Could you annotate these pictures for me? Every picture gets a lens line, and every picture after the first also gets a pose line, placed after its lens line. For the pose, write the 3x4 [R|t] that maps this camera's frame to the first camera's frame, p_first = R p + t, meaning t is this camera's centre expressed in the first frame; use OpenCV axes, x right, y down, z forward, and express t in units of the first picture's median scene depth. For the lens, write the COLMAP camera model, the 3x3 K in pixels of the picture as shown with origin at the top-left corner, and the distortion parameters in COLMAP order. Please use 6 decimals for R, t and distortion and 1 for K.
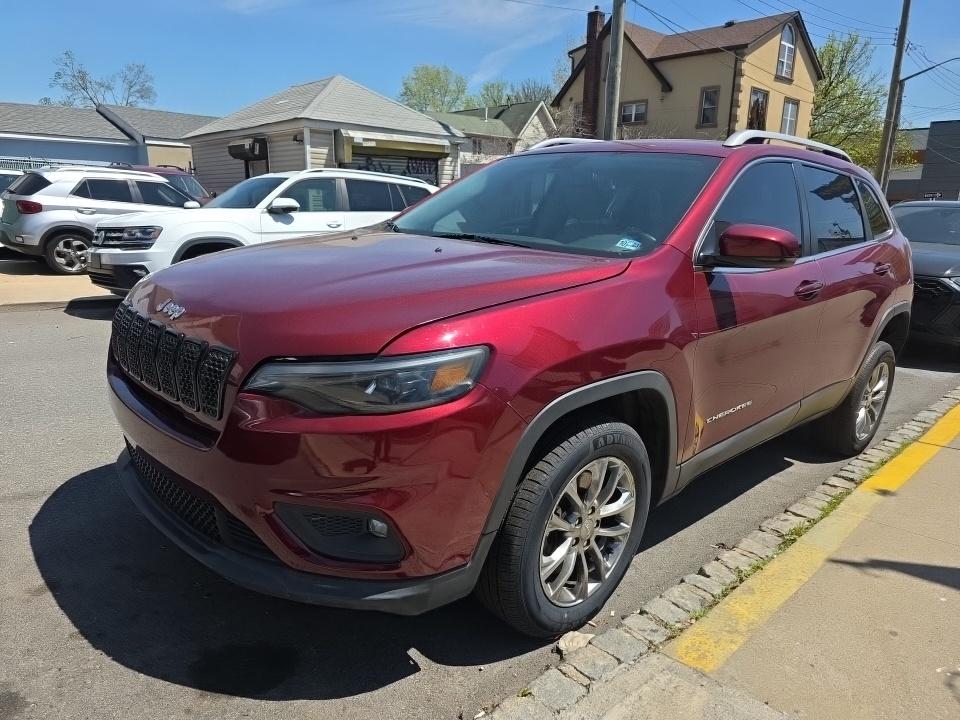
lens RADIAL K [[654.6, 0, 479.2], [0, 654.6, 360.7], [0, 0, 1]] dist [0.008939, -0.004825]
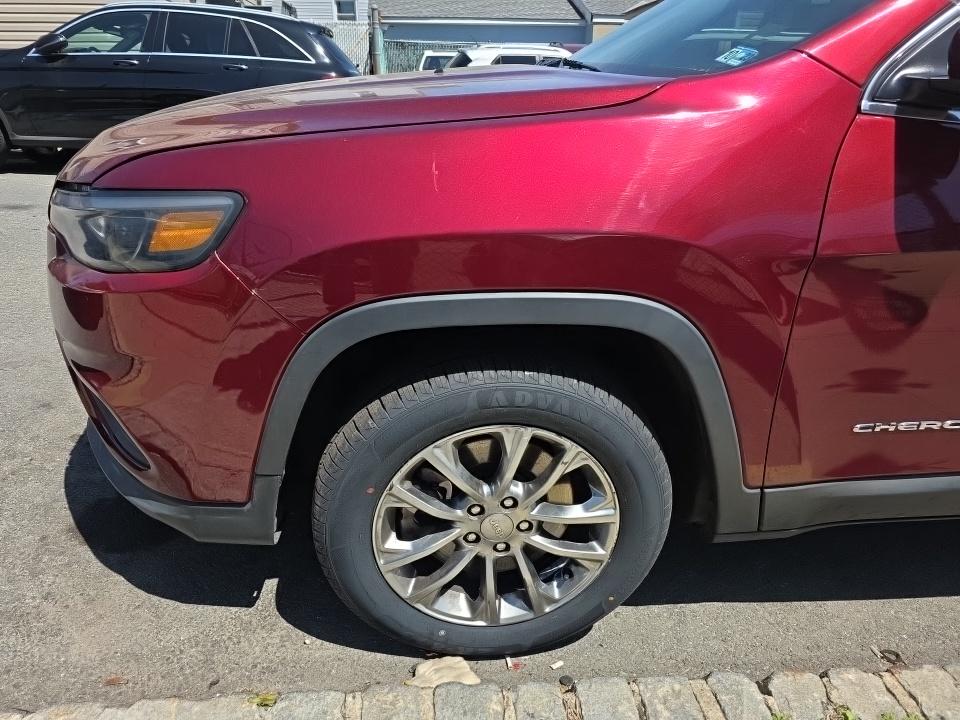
lens RADIAL K [[654.6, 0, 481.7], [0, 654.6, 358.5], [0, 0, 1]] dist [0.008939, -0.004825]
pose [[0.774716, 0.229278, -0.589277, 0.461285], [-0.138806, 0.970878, 0.195266, -0.021774], [0.616886, -0.069480, 0.783980, 0.476955]]
